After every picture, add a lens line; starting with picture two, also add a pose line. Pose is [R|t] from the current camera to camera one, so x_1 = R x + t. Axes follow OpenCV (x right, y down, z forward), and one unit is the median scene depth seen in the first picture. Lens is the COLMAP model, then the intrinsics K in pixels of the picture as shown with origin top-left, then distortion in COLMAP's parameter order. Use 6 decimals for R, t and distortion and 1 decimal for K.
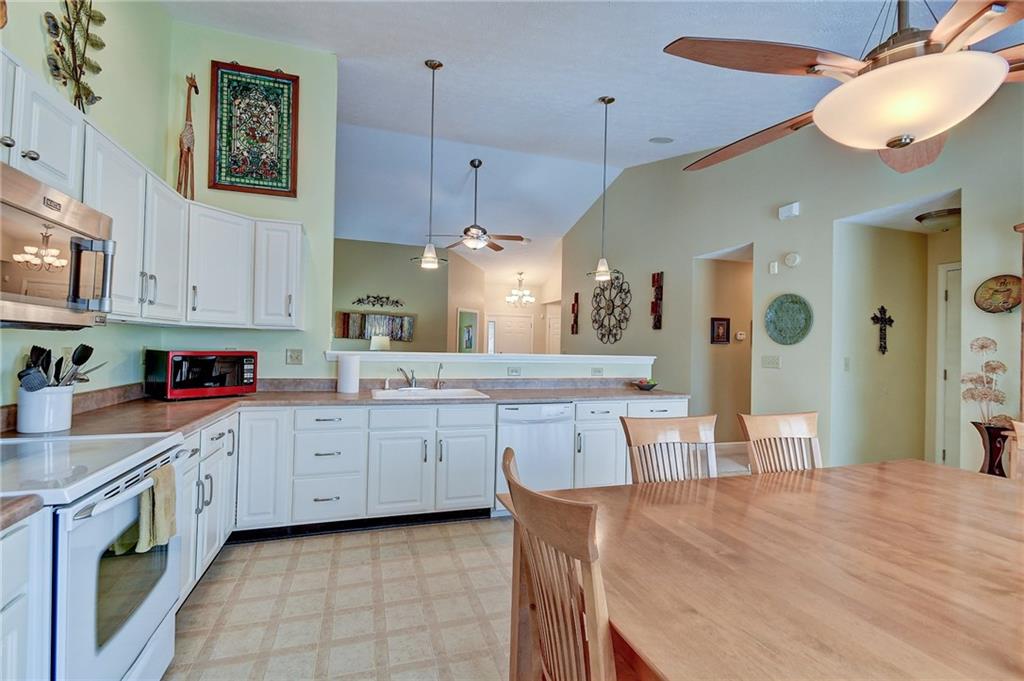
lens RADIAL K [[448.1, 0, 505.1], [0, 448.1, 340.4], [0, 0, 1]] dist [0.010123, -0.005900]
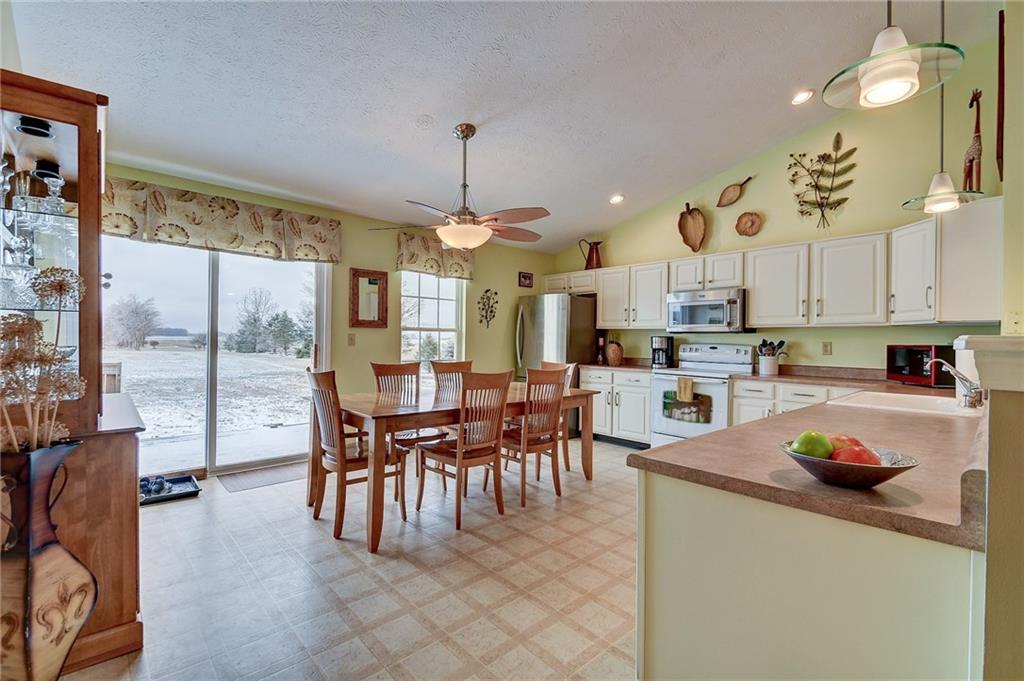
lens RADIAL K [[448.1, 0, 504.8], [0, 448.1, 340.7], [0, 0, 1]] dist [0.010123, -0.005900]
pose [[-0.910690, -0.036144, -0.411505, 0.320540], [-0.030072, 0.999322, -0.021222, 0.028252], [0.411994, -0.006952, -0.911160, 0.638283]]
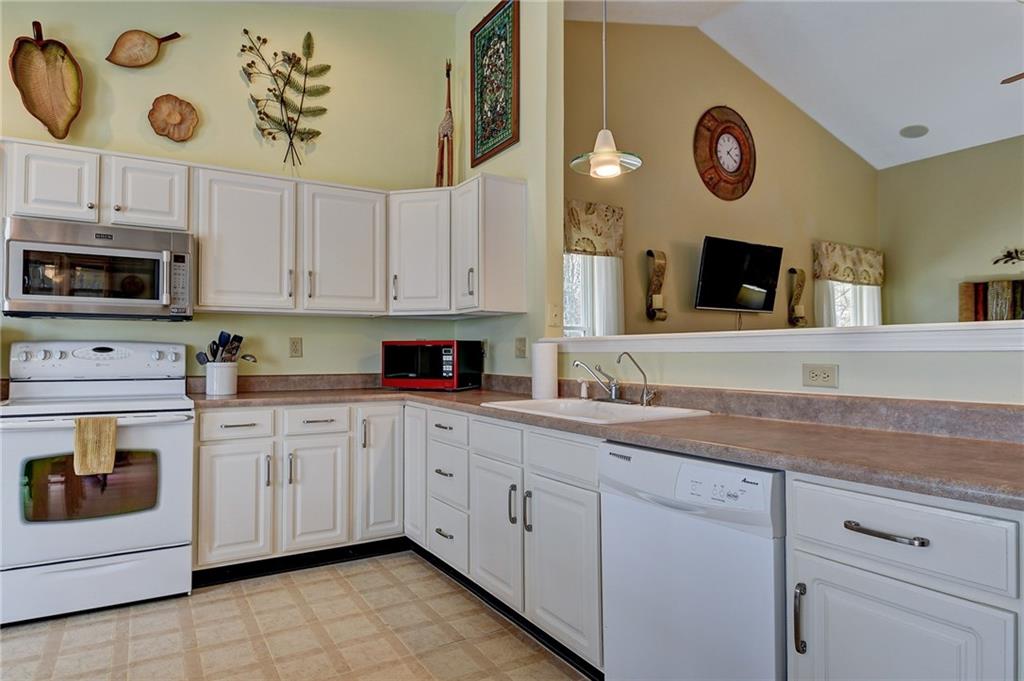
lens RADIAL K [[596.8, 0, 510.0], [0, 596.8, 340.1], [0, 0, 1]] dist [-0.002311, -0.006717]
pose [[0.228626, -0.042794, -0.972573, 0.247011], [0.017527, 0.999052, -0.039839, 0.030596], [0.973357, -0.007939, 0.229159, 0.361199]]
